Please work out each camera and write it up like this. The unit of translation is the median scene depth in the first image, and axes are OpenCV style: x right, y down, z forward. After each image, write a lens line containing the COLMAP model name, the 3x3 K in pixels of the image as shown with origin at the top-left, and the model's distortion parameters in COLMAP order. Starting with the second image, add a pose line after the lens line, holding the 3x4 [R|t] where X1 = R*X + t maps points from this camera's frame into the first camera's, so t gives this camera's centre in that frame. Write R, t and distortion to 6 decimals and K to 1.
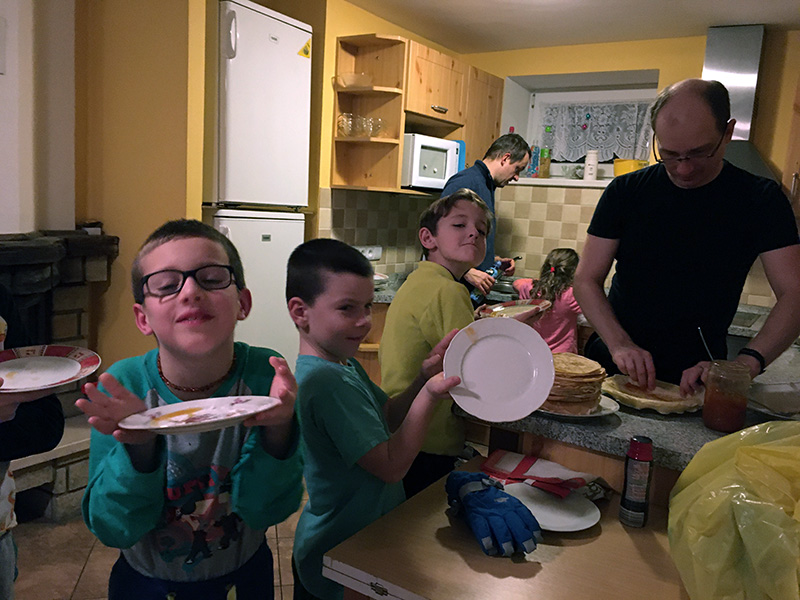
lens RADIAL K [[680.6, 0, 395.9], [0, 680.6, 298.7], [0, 0, 1]] dist [0.049597, -0.054610]
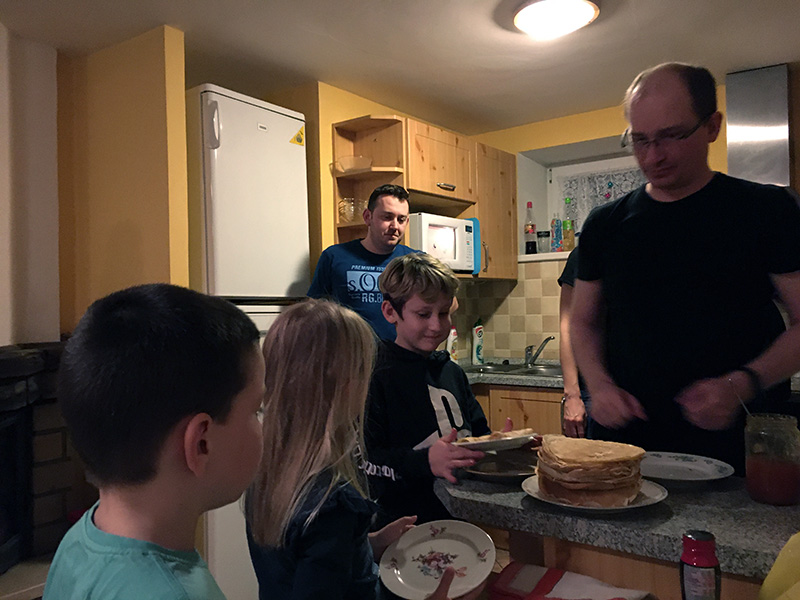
lens RADIAL K [[680.6, 0, 397.0], [0, 680.6, 296.0], [0, 0, 1]] dist [0.049597, -0.054610]
pose [[0.994372, -0.085047, -0.063183, 0.046515], [0.073855, 0.983995, -0.162170, 0.021731], [0.075964, 0.156591, 0.984738, 0.095606]]
